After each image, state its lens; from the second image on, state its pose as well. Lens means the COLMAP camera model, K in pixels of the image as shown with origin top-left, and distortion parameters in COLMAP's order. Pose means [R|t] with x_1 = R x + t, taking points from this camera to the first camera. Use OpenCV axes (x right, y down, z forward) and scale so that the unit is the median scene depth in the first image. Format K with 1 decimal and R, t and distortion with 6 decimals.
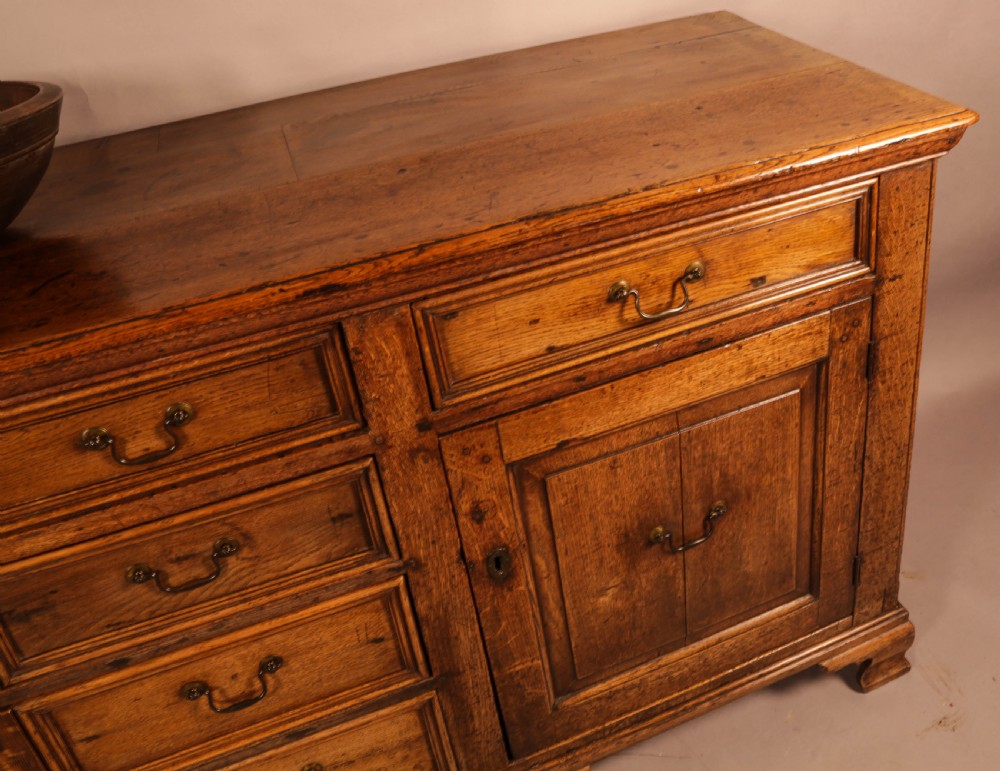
lens RADIAL K [[964.1, 0, 614.1], [0, 964.1, 294.1], [0, 0, 1]] dist [-0.092190, 0.000000]
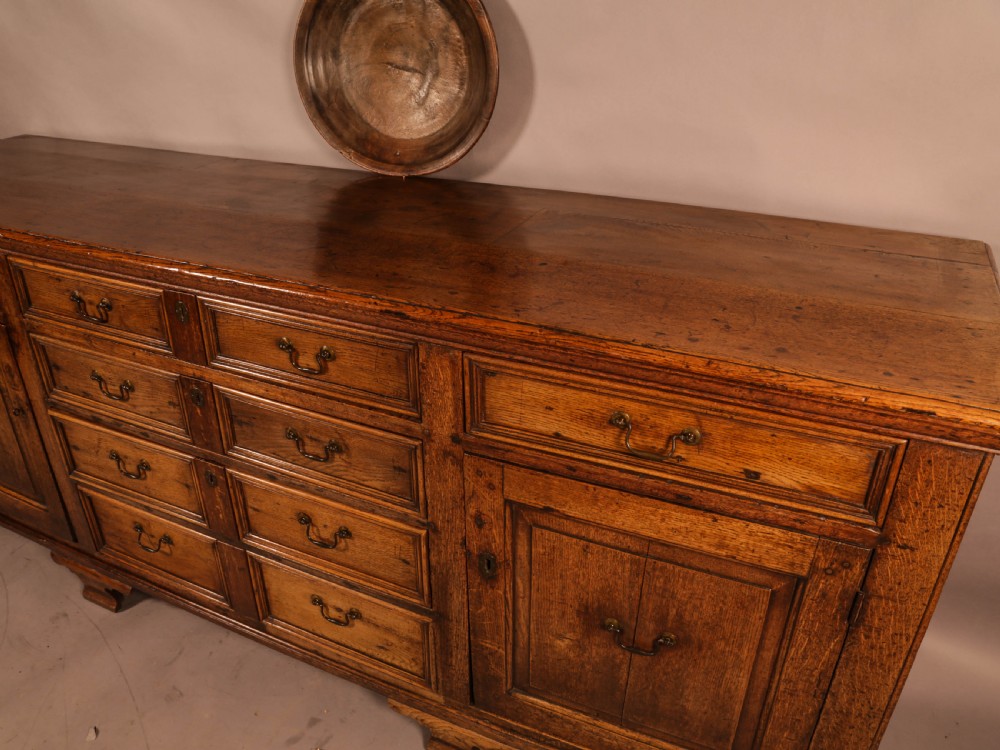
lens RADIAL K [[757.0, 0, 496.3], [0, 757.0, 378.9], [0, 0, 1]] dist [-0.122977, 0.069011]
pose [[0.670456, 0.422898, -0.609627, 0.412089], [-0.403693, 0.897314, 0.178492, -0.139140], [0.622511, 0.126431, 0.772331, 0.169040]]
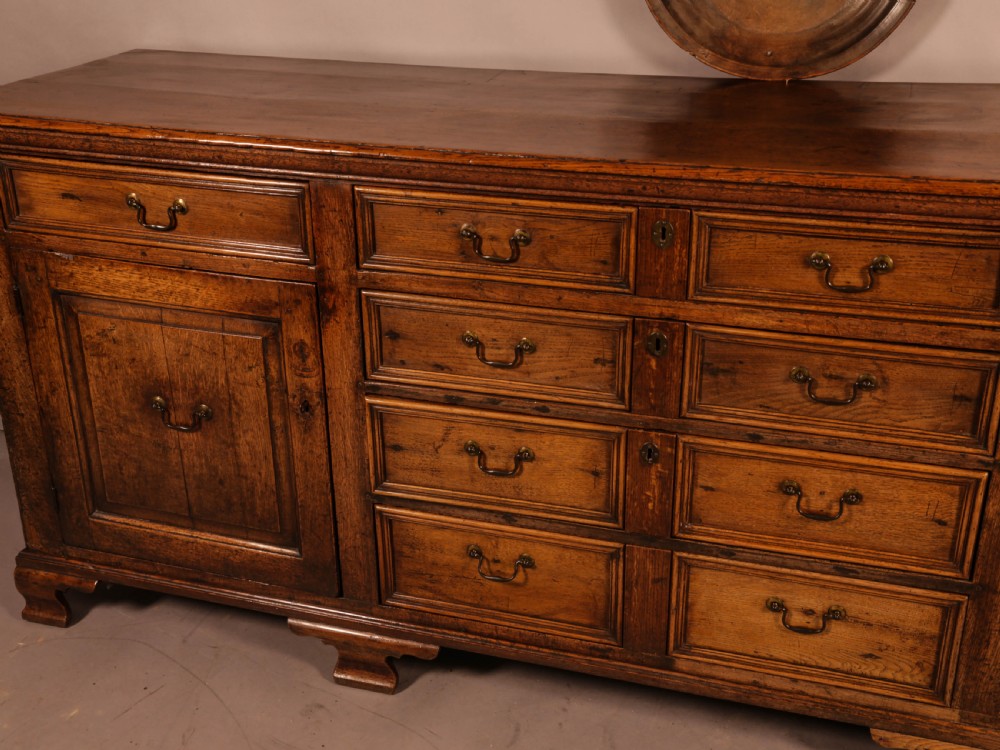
lens RADIAL K [[1171.0, 0, 503.6], [0, 1171.0, 380.6], [0, 0, 1]] dist [0.037353, 0.000000]
pose [[0.755951, 0.331209, -0.564659, 0.106564], [-0.352524, 0.932778, 0.075183, 0.278481], [0.551602, 0.142221, 0.821893, -0.525756]]
